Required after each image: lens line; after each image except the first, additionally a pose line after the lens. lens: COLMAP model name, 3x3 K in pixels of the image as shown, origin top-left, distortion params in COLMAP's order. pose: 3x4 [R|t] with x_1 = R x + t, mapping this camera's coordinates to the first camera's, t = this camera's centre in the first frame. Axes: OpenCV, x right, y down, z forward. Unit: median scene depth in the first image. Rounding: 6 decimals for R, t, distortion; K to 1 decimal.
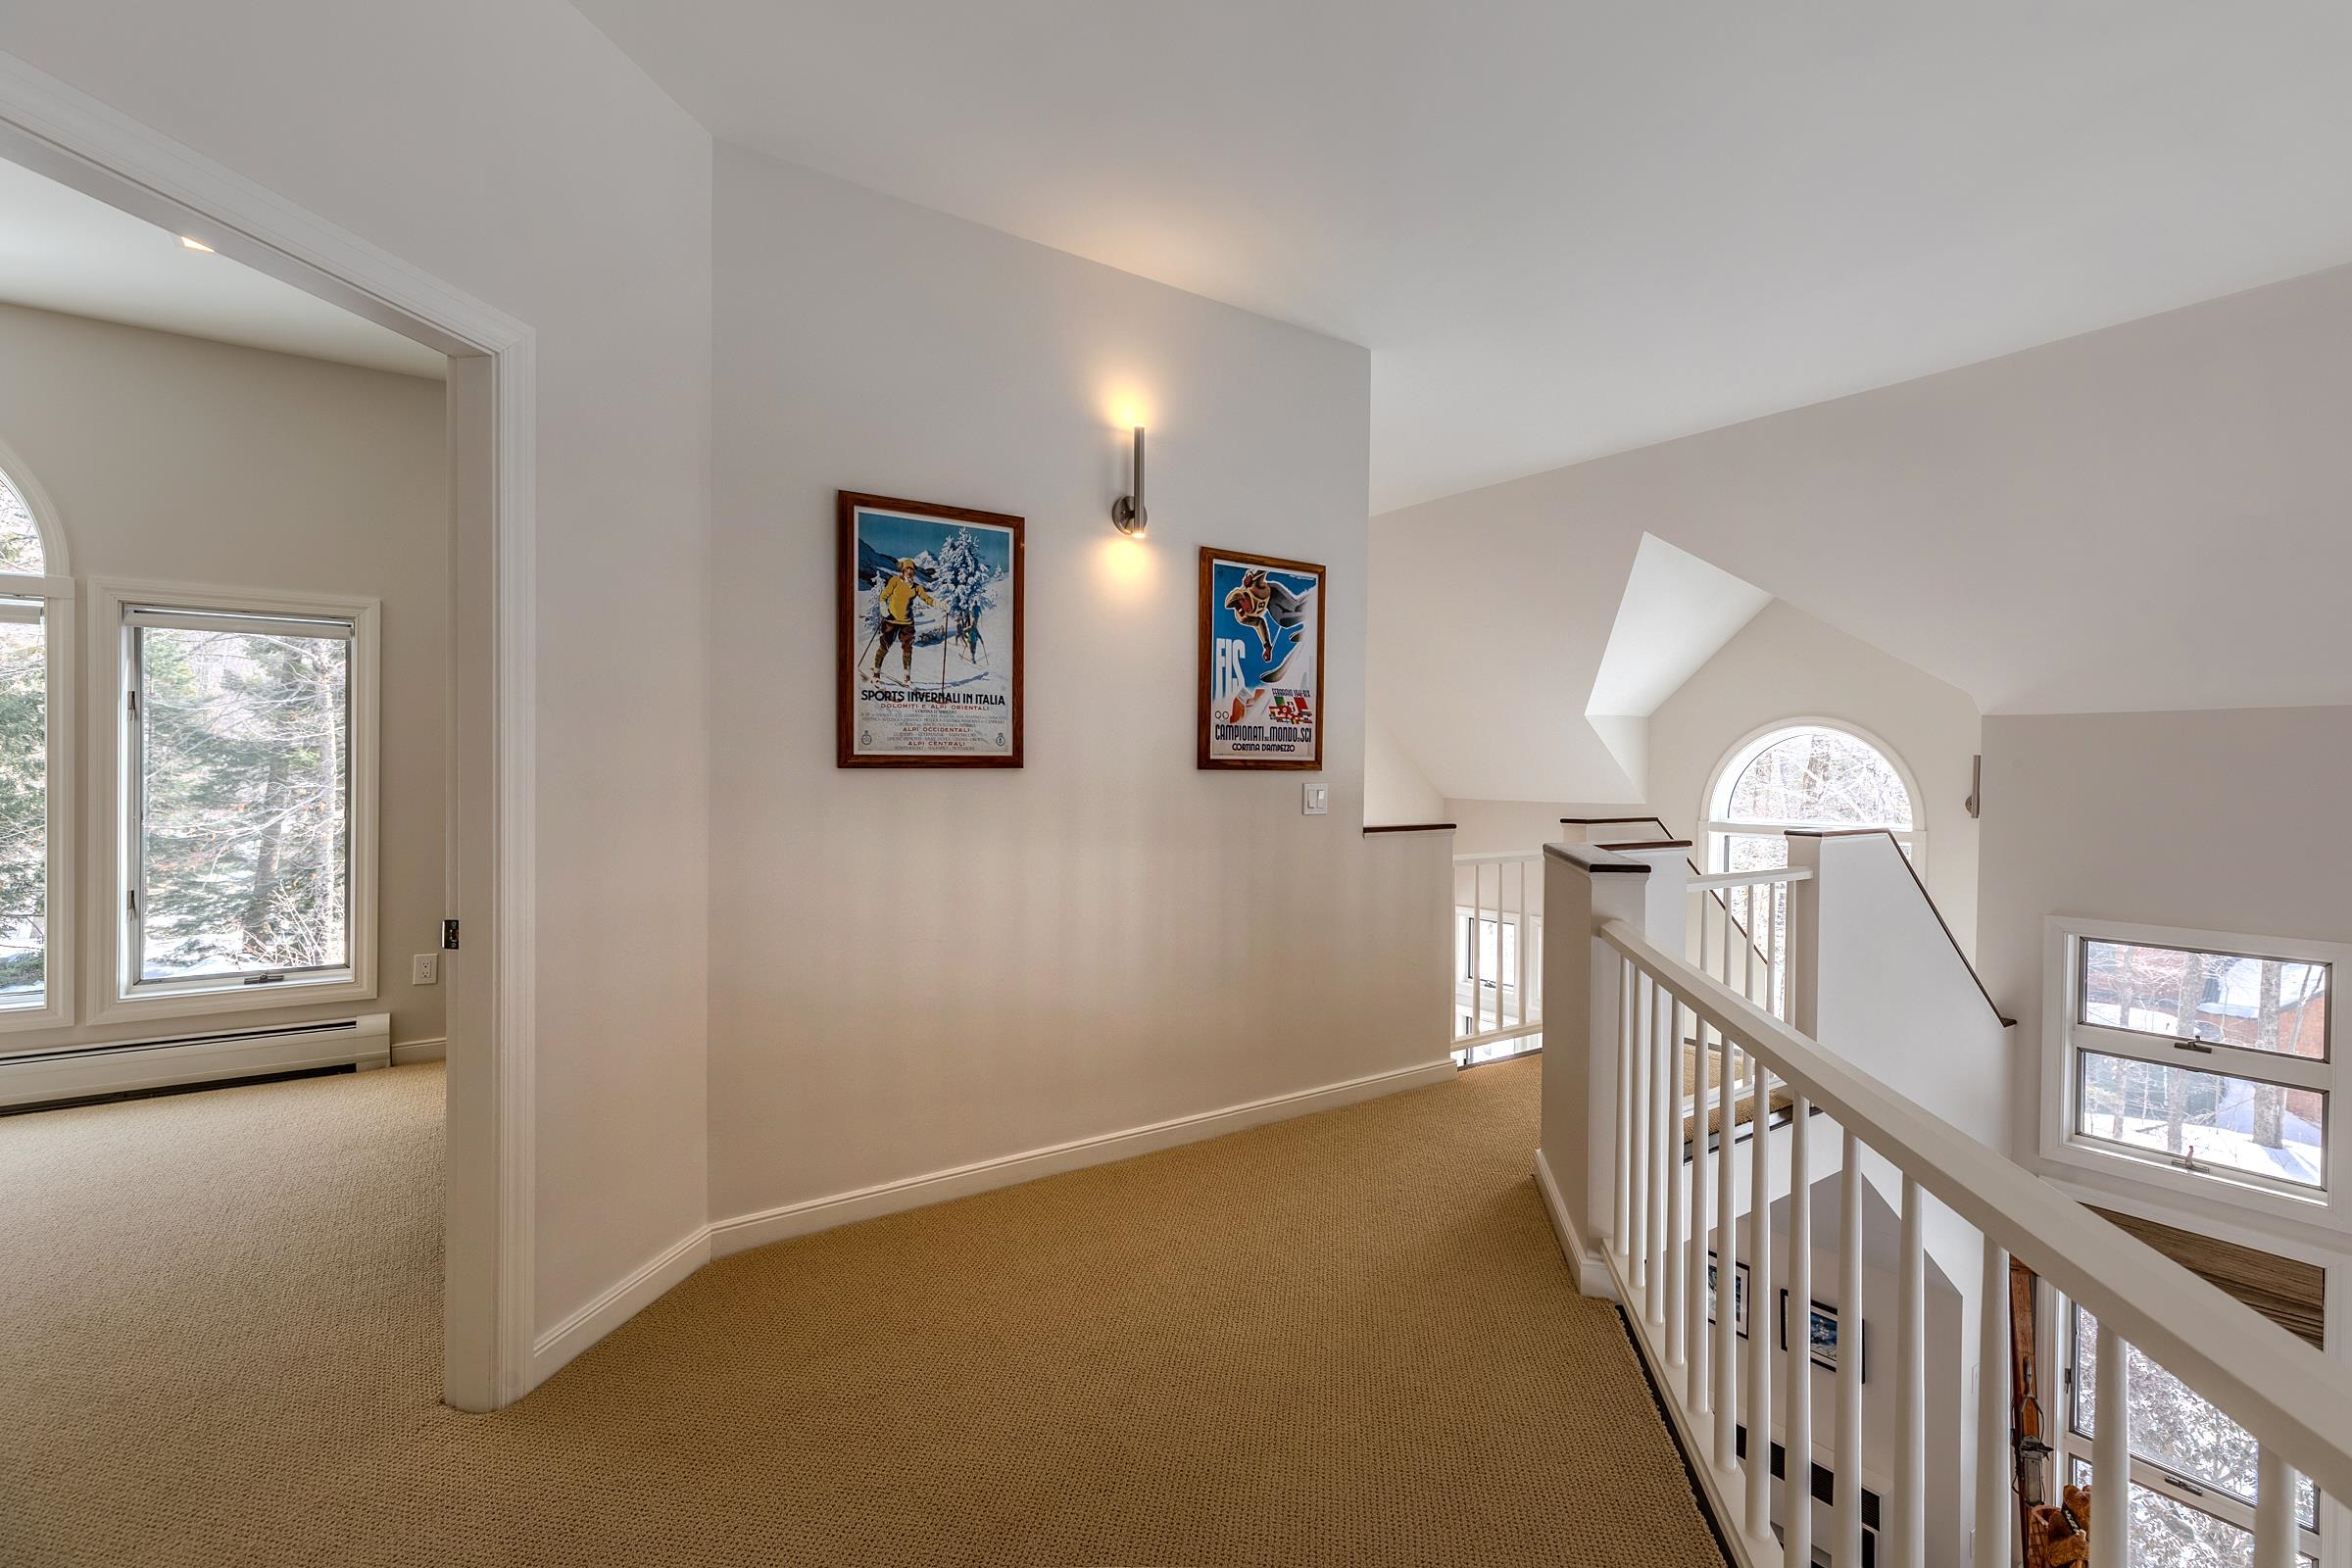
lens RADIAL K [[1086.7, 0, 1212.7], [0, 1086.7, 776.5], [0, 0, 1]] dist [0.014075, 0.000303]
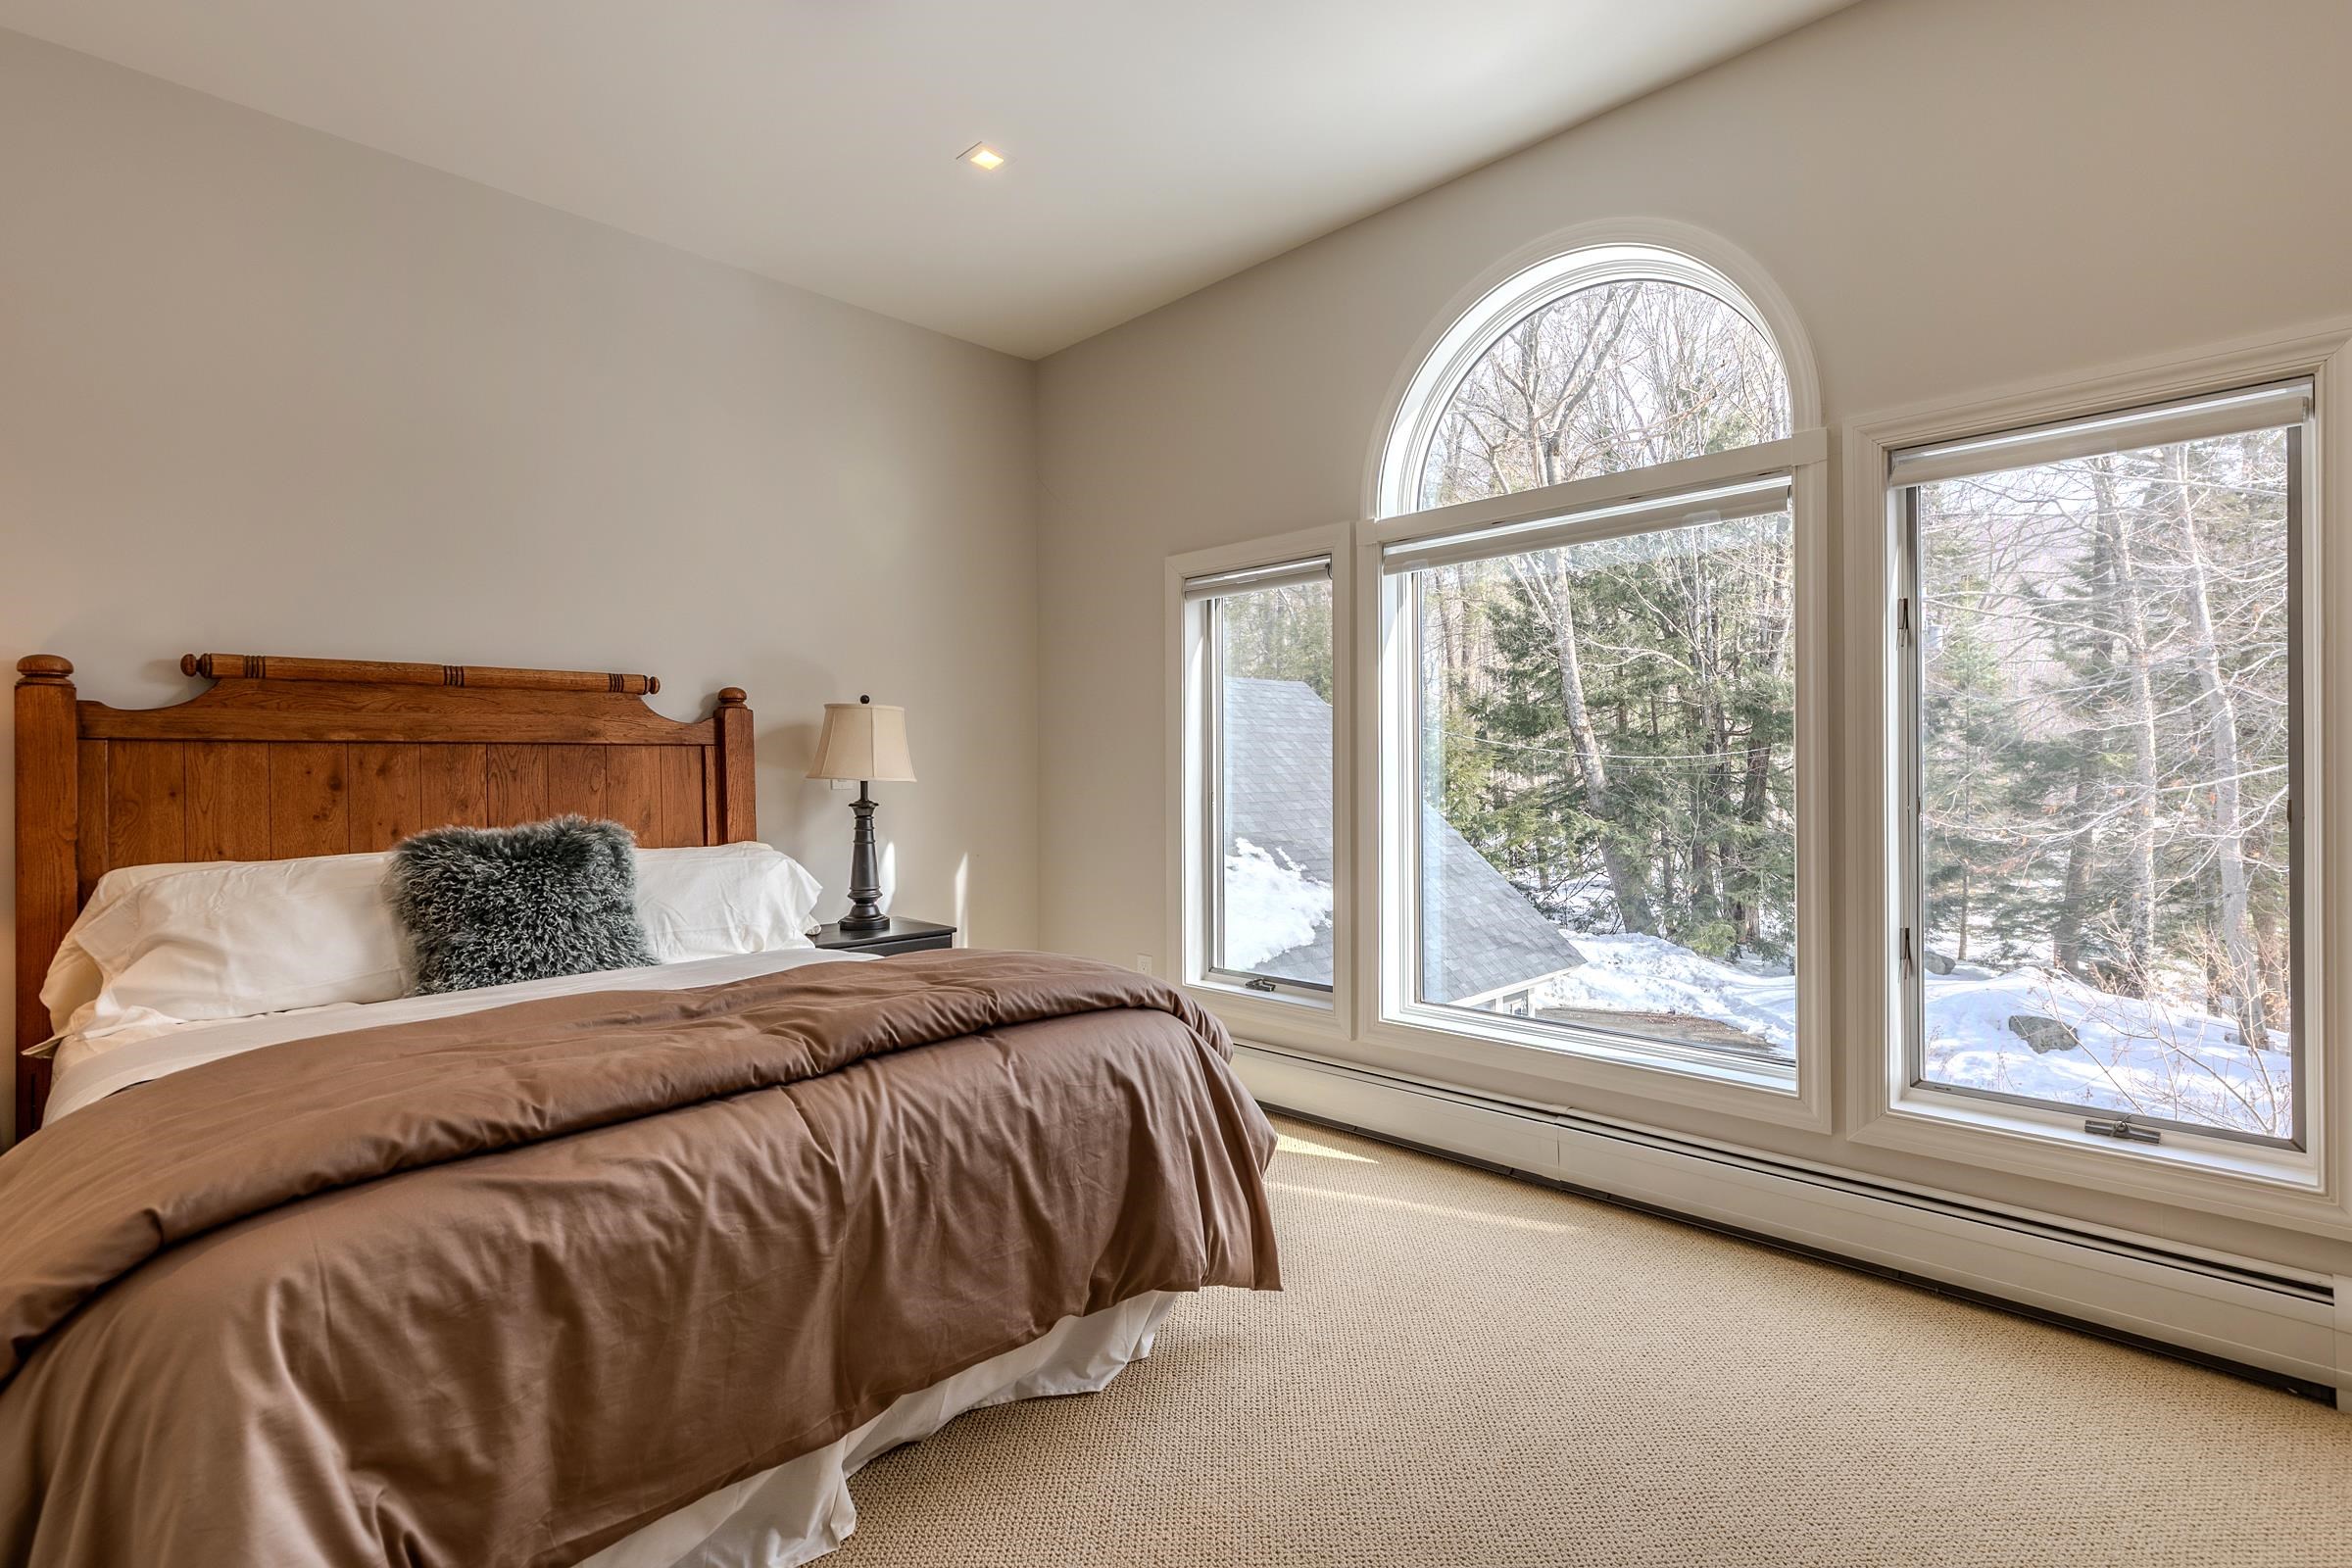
lens RADIAL K [[1086.7, 0, 1212.7], [0, 1086.7, 776.5], [0, 0, 1]] dist [0.014075, 0.000303]
pose [[0.194758, -0.010355, -0.980797, -0.112998], [0.002155, 0.999946, -0.010129, 0.006324], [0.980849, -0.000141, 0.194770, 0.123660]]
